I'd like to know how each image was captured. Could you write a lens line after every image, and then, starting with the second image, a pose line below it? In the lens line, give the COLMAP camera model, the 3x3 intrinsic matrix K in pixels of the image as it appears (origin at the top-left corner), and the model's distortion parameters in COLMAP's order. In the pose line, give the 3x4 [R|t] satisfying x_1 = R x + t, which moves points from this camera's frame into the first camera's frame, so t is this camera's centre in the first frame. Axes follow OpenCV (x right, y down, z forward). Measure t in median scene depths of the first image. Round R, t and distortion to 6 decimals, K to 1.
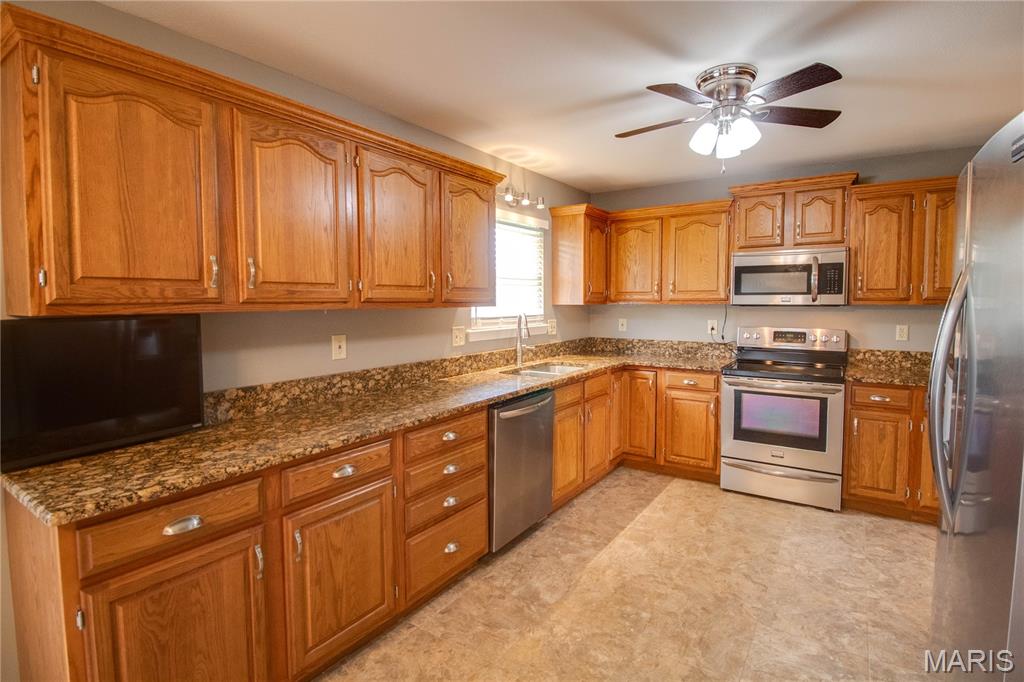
lens RADIAL K [[494.8, 0, 527.1], [0, 494.8, 327.3], [0, 0, 1]] dist [0.003287, -0.014479]
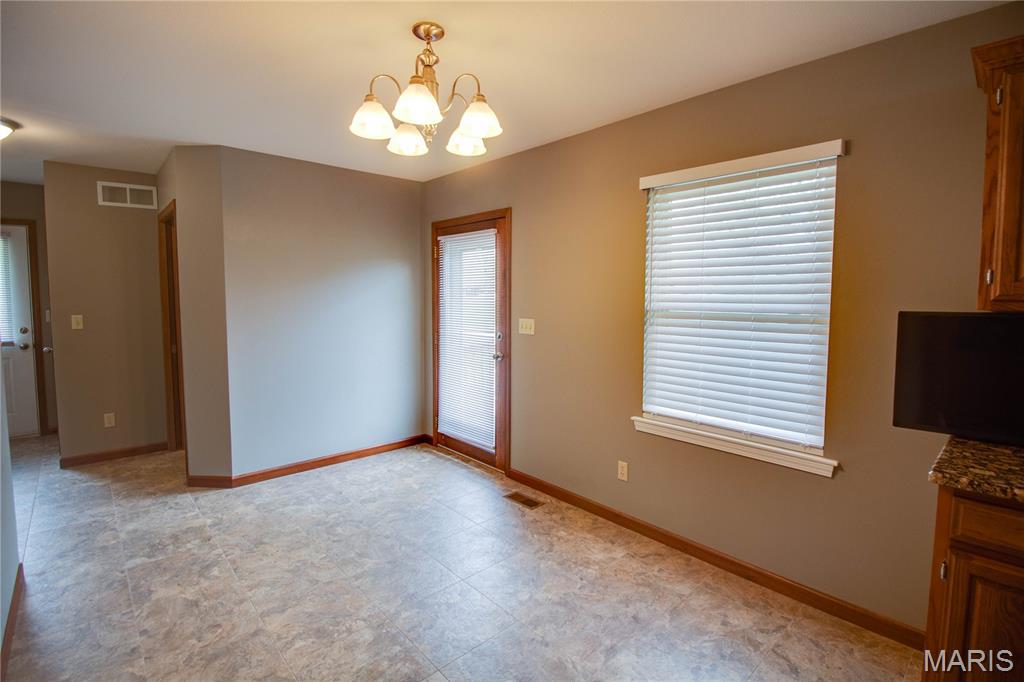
lens RADIAL K [[478.7, 0, 528.8], [0, 478.7, 327.2], [0, 0, 1]] dist [-0.001573, -0.013427]
pose [[-0.229736, 0.070689, -0.970683, 0.130810], [-0.055360, 0.994795, 0.085547, -0.007779], [0.971677, 0.073390, -0.224627, 0.087807]]
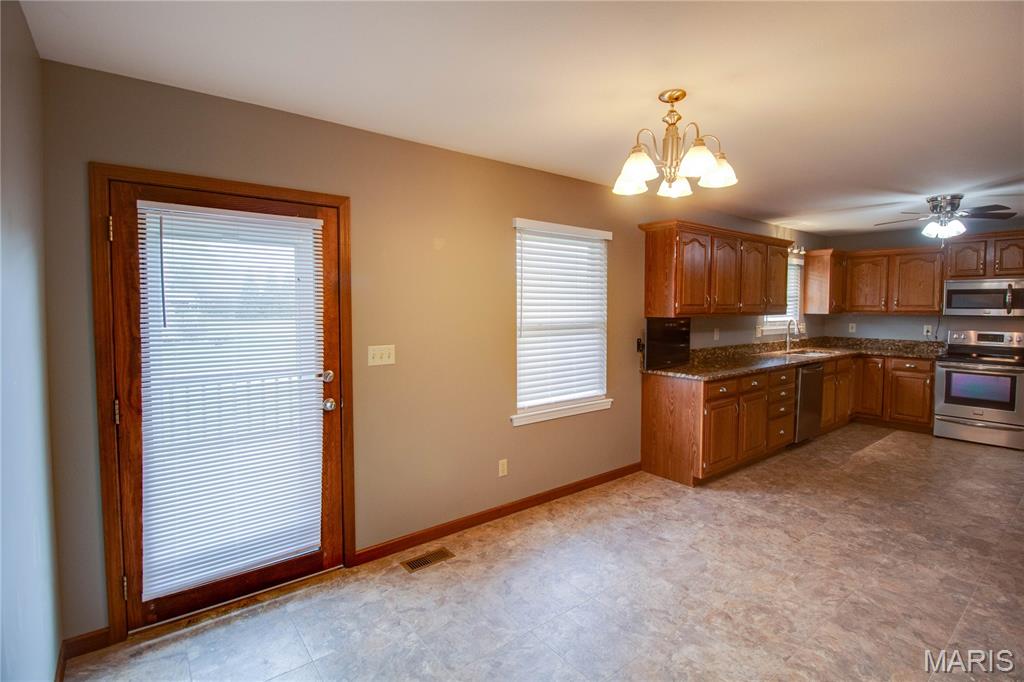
lens RADIAL K [[478.7, 0, 528.8], [0, 478.7, 327.2], [0, 0, 1]] dist [-0.001573, -0.013427]
pose [[0.950676, 0.017788, -0.309677, -0.380388], [-0.021062, 0.999752, -0.007232, 0.031659], [0.309471, 0.013398, 0.950814, -0.851175]]
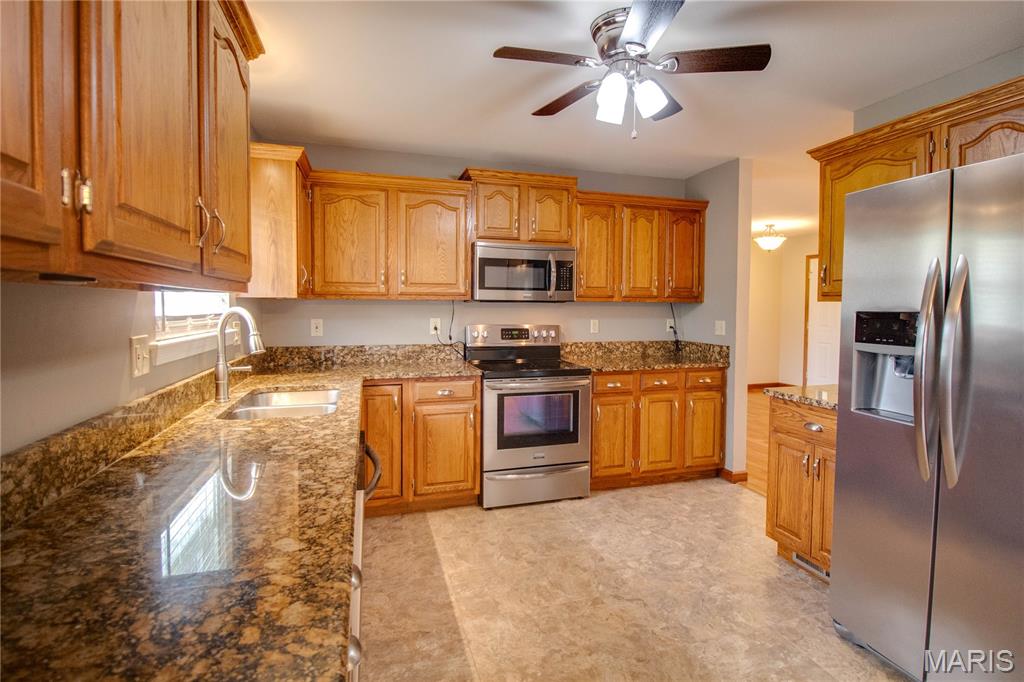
lens RADIAL K [[502.2, 0, 523.9], [0, 502.2, 326.4], [0, 0, 1]] dist [0.002155, -0.012751]
pose [[0.632818, -0.025162, 0.773892, -0.269336], [0.034395, 0.999399, 0.004369, 0.000967], [-0.773536, 0.023853, 0.633303, 0.408606]]
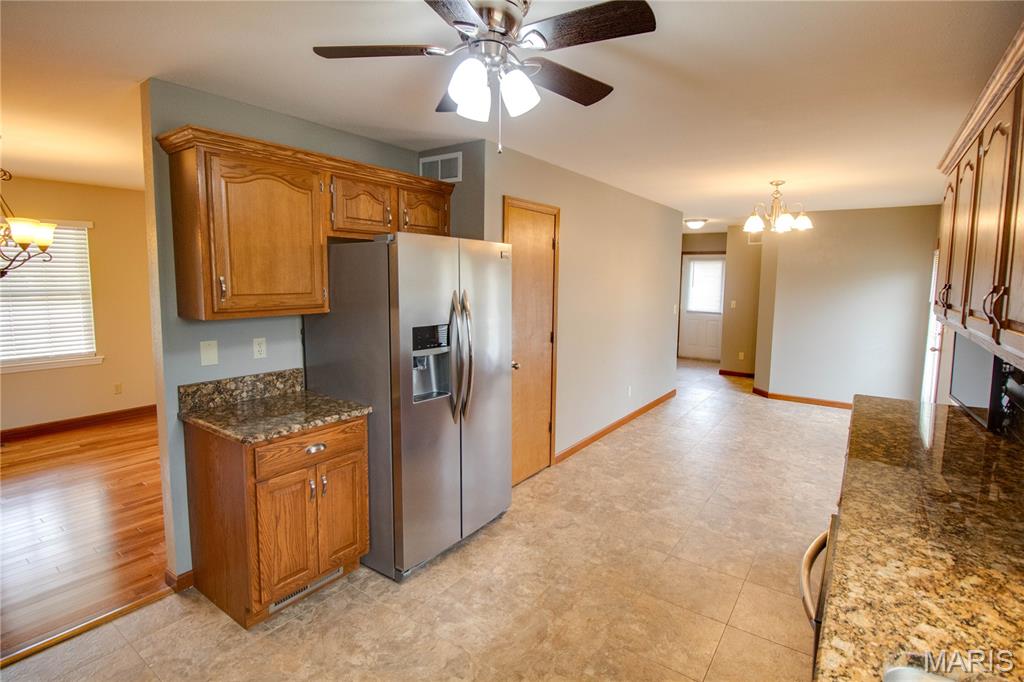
lens RADIAL K [[494.8, 0, 527.1], [0, 494.8, 327.3], [0, 0, 1]] dist [0.003287, -0.014479]
pose [[-0.999721, -0.011311, 0.020756, 0.226213], [-0.007991, 0.988109, 0.153550, -0.113043], [-0.022246, 0.153341, -0.987923, 1.186643]]
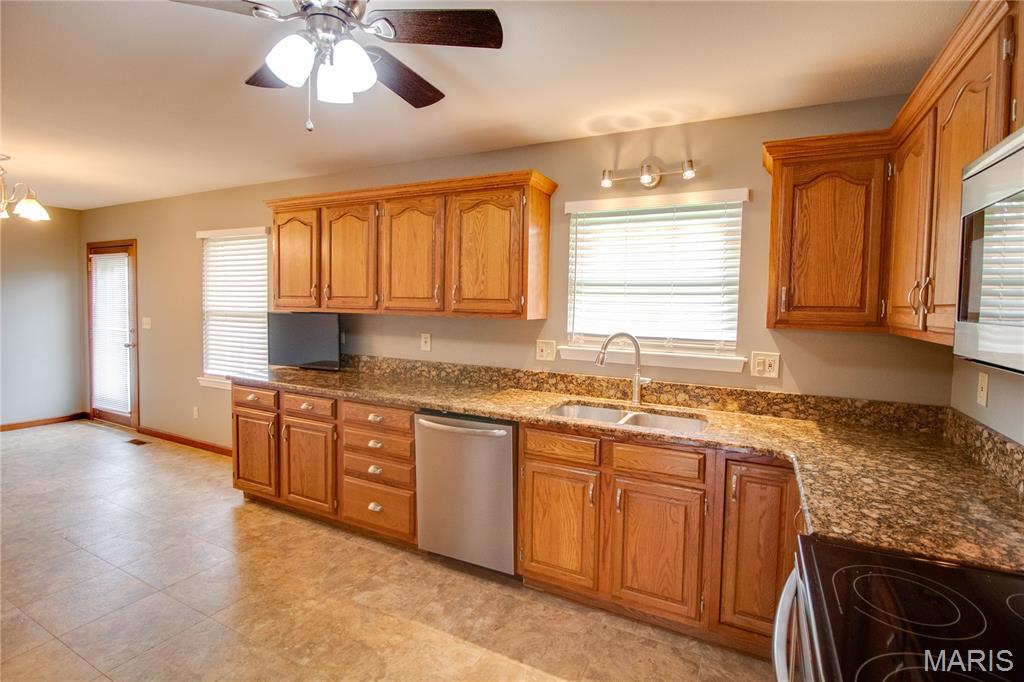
lens RADIAL K [[478.7, 0, 528.8], [0, 478.7, 327.2], [0, 0, 1]] dist [-0.001573, -0.013427]
pose [[0.130902, 0.054194, -0.989913, 0.740991], [-0.075506, 0.996150, 0.044550, -0.062716], [0.988516, 0.068913, 0.134489, 0.826024]]
